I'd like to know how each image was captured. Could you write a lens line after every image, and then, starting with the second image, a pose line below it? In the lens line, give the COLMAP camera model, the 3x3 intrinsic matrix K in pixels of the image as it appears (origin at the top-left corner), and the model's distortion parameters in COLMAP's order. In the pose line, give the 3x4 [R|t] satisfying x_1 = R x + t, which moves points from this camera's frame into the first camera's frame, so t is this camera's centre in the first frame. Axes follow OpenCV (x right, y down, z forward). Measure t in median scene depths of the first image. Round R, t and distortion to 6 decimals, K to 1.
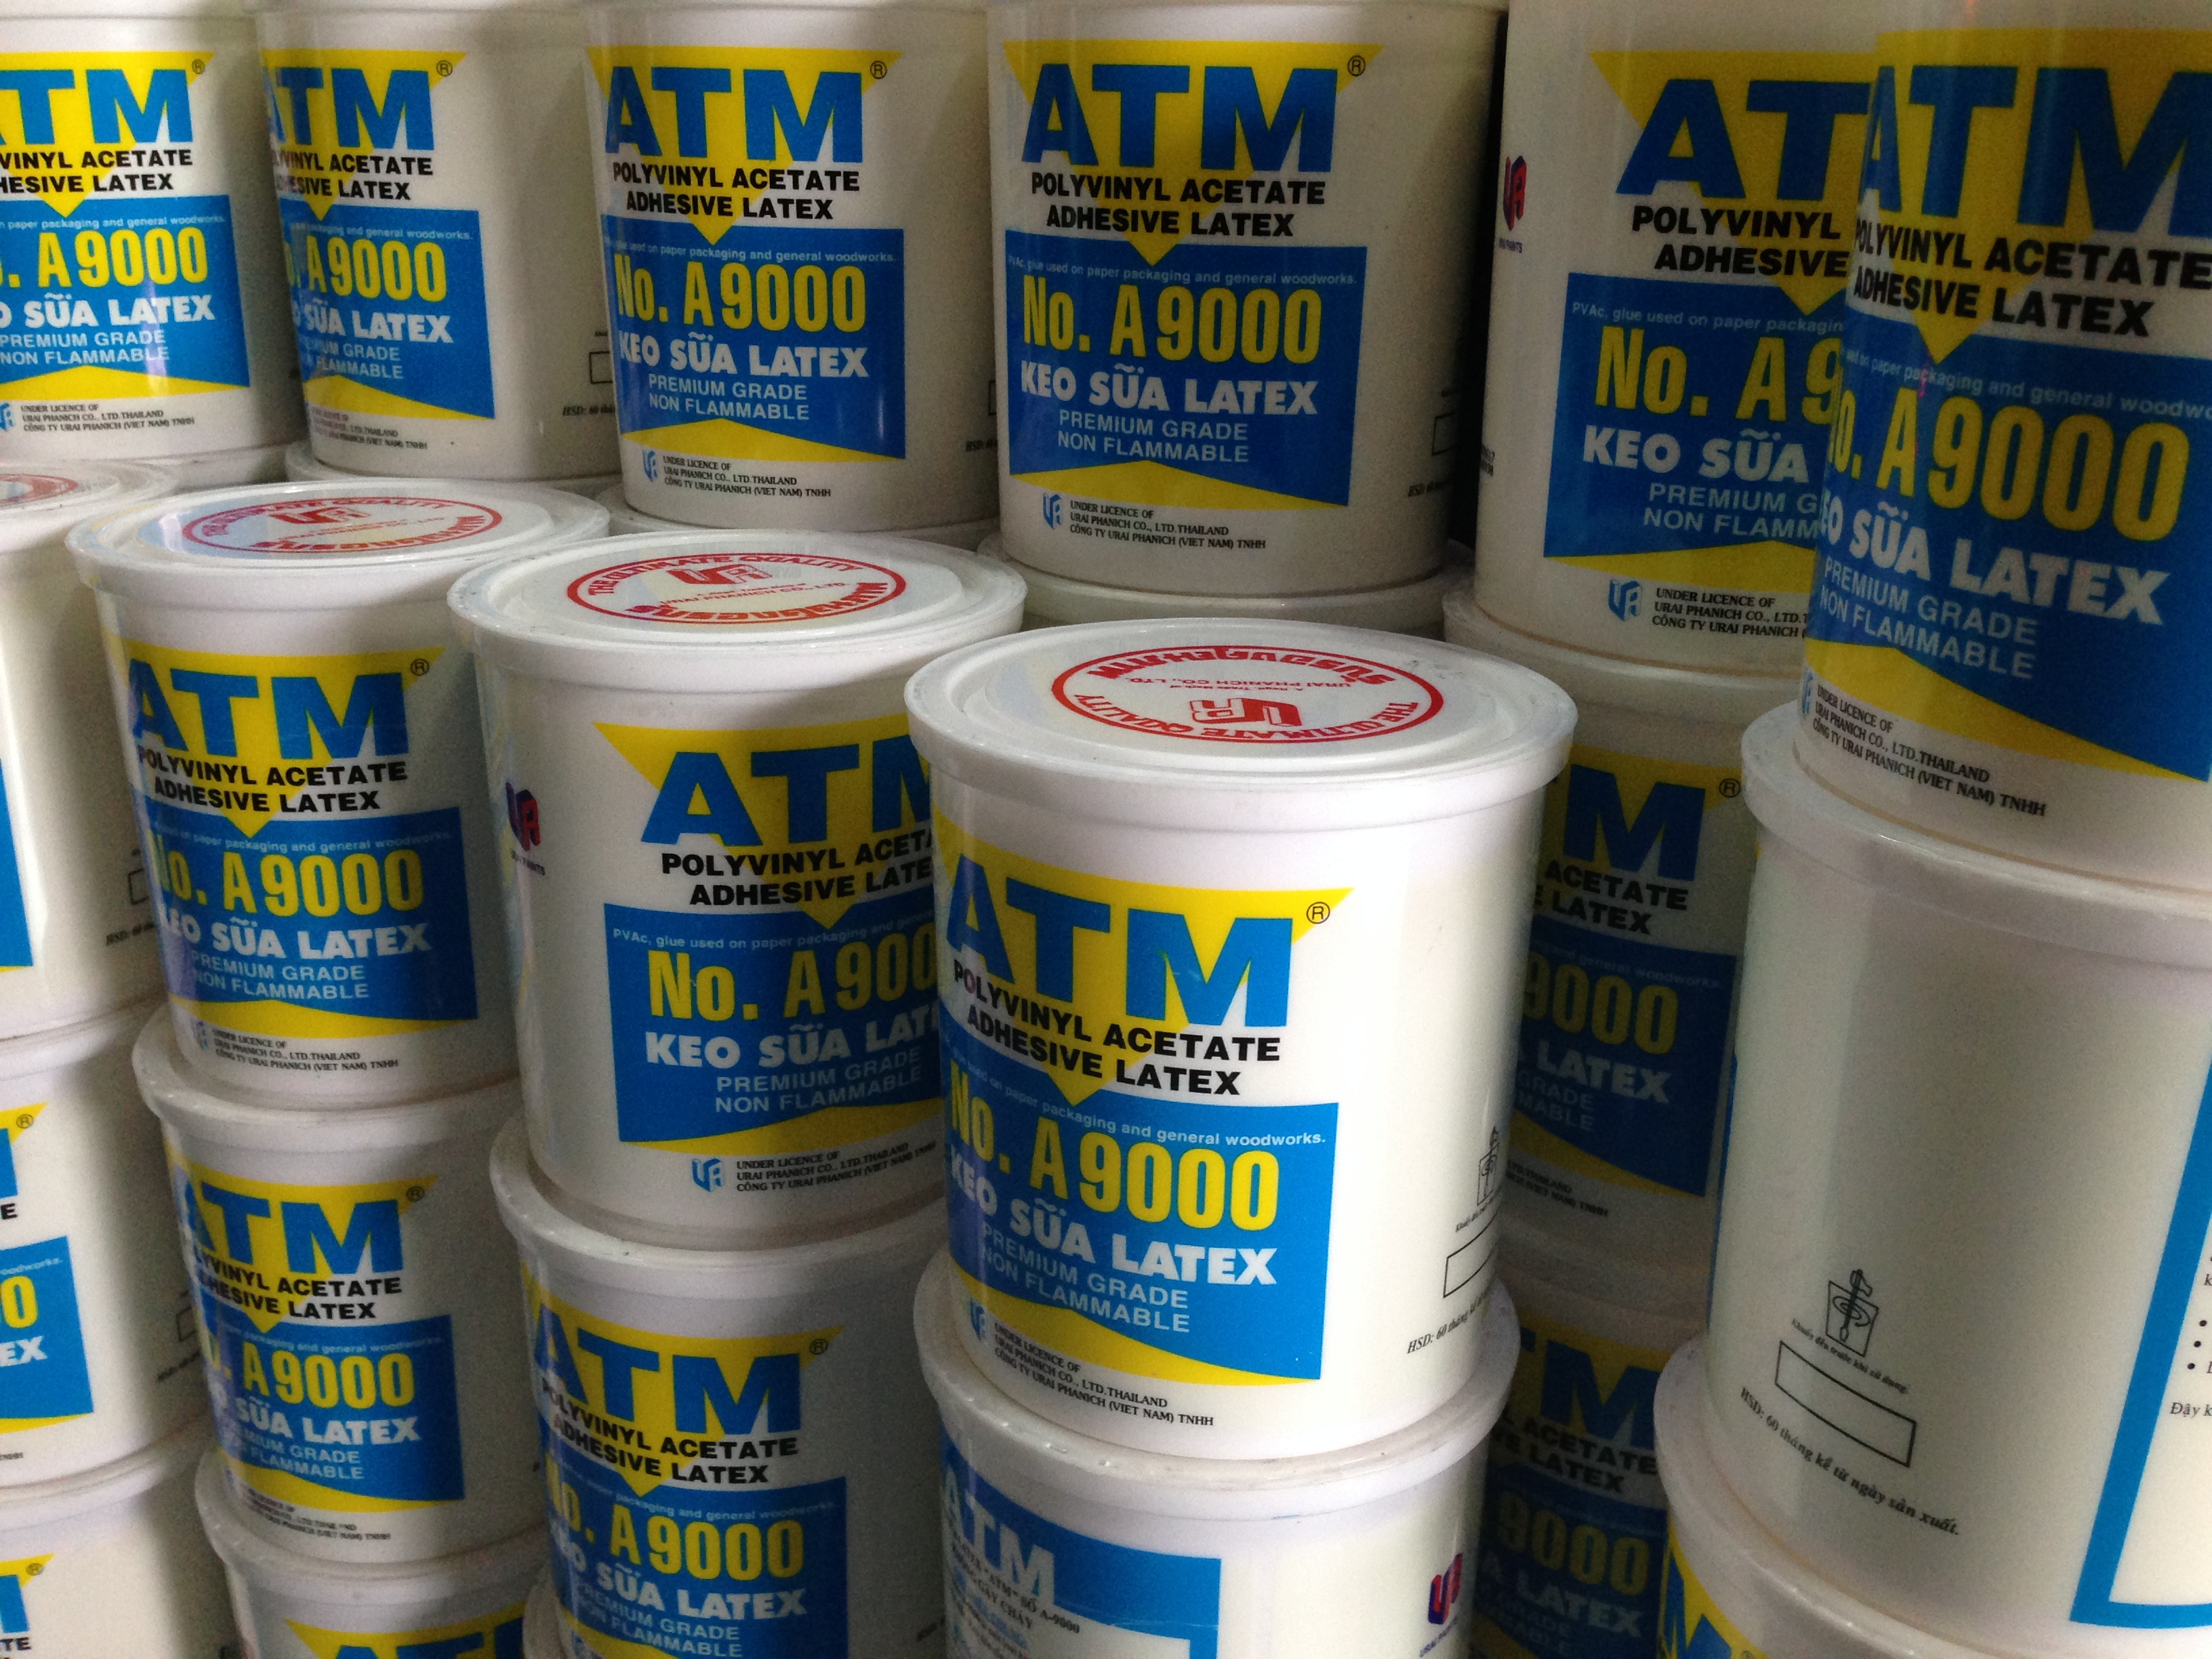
lens RADIAL K [[2063.4, 0, 1121.7], [0, 2063.4, 847.1], [0, 0, 1]] dist [0.028168, 0.000000]
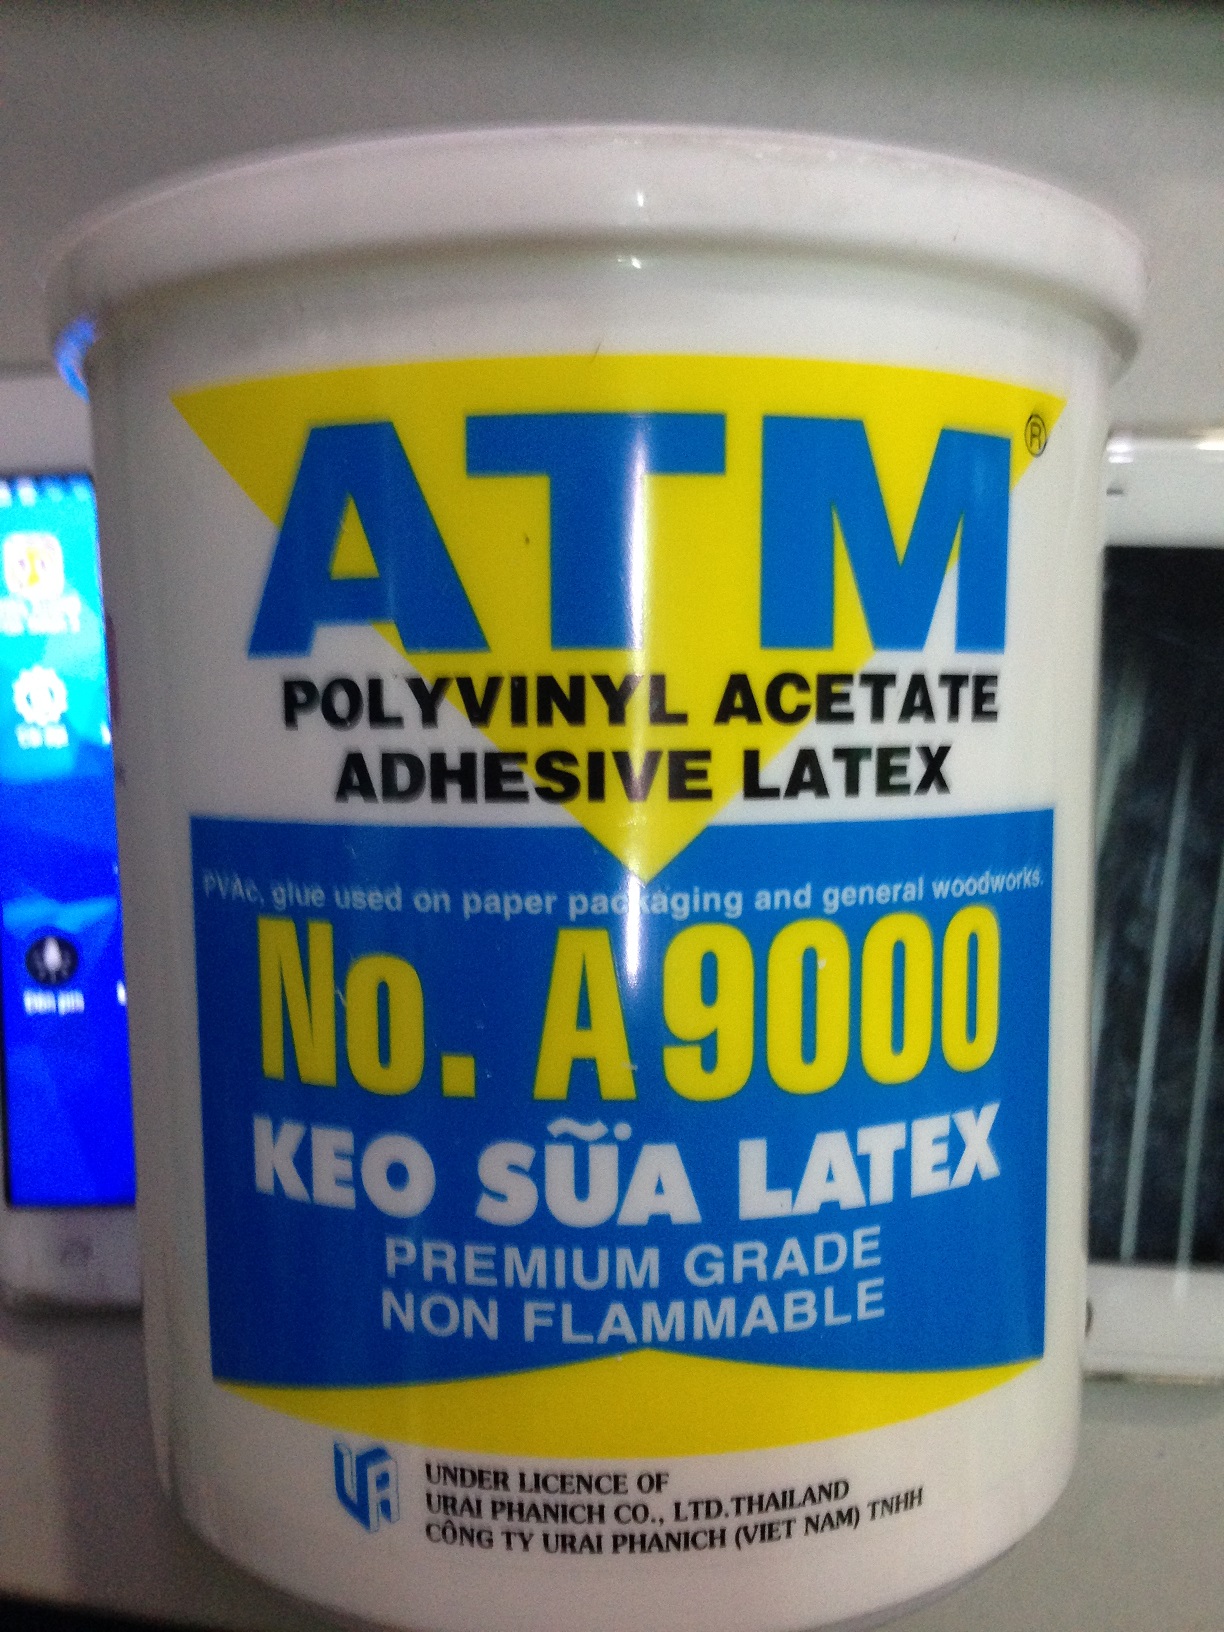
lens RADIAL K [[1522.4, 0, 613.0], [0, 1522.4, 796.7], [0, 0, 1]] dist [0.028168, 0.000000]
pose [[0.907752, -0.051697, 0.416309, -0.112568], [0.167328, 0.954638, -0.246309, -0.221594], [-0.384691, 0.293247, 0.875225, 0.728161]]
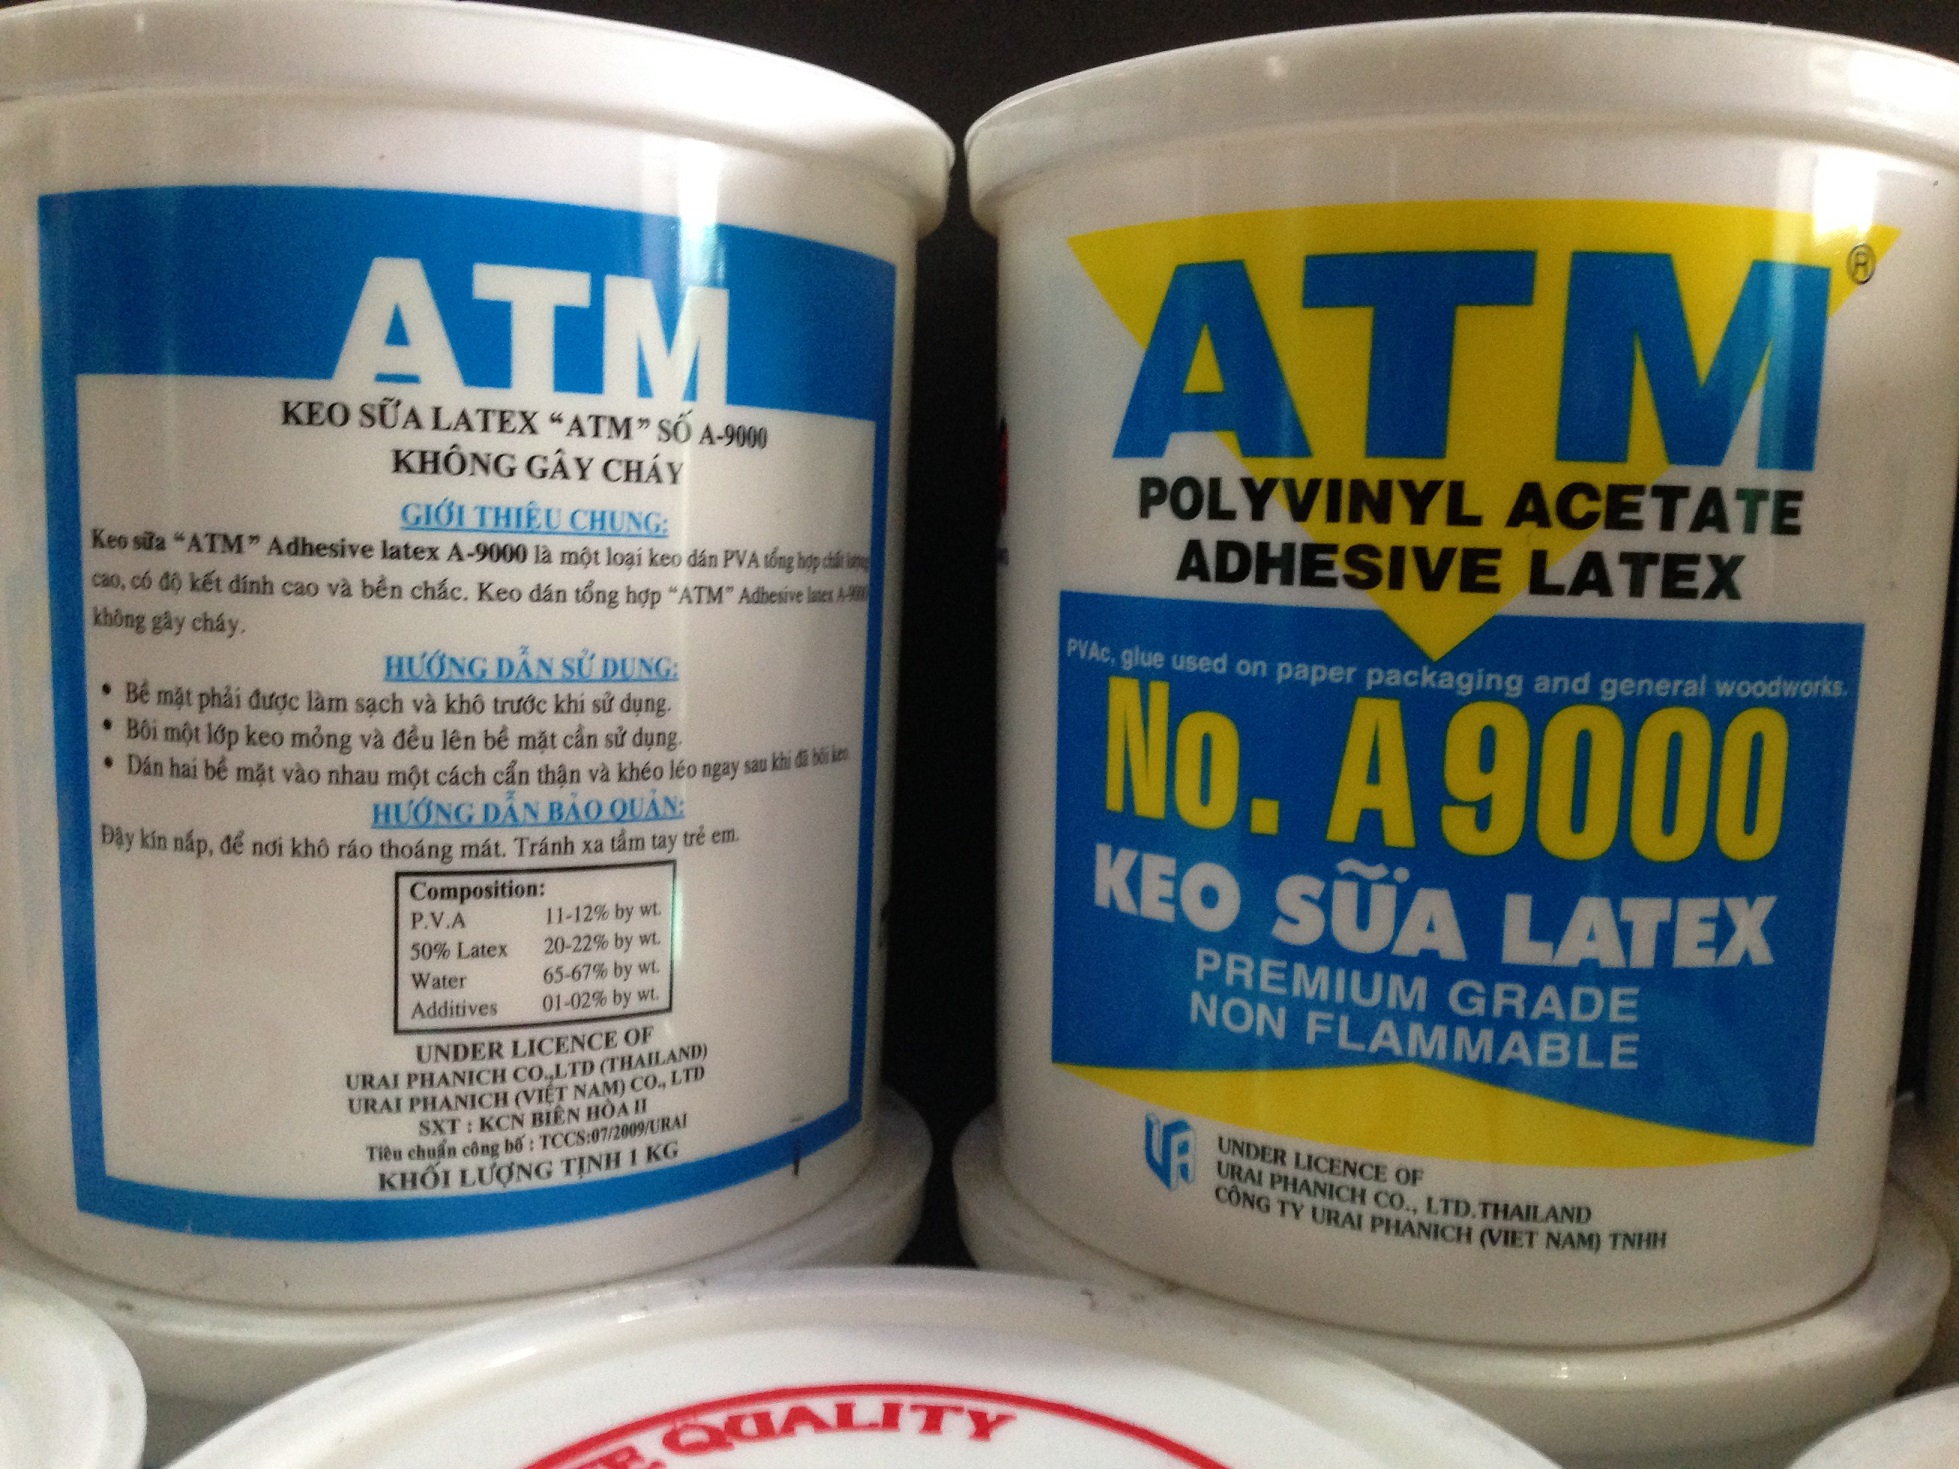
lens RADIAL K [[1827.4, 0, 971.4], [0, 1827.4, 719.5], [0, 0, 1]] dist [0.028168, 0.000000]
pose [[0.994185, -0.000723, 0.107686, -0.132283], [0.026433, 0.971024, -0.237514, -0.170323], [-0.104394, 0.238979, 0.965397, 0.607198]]
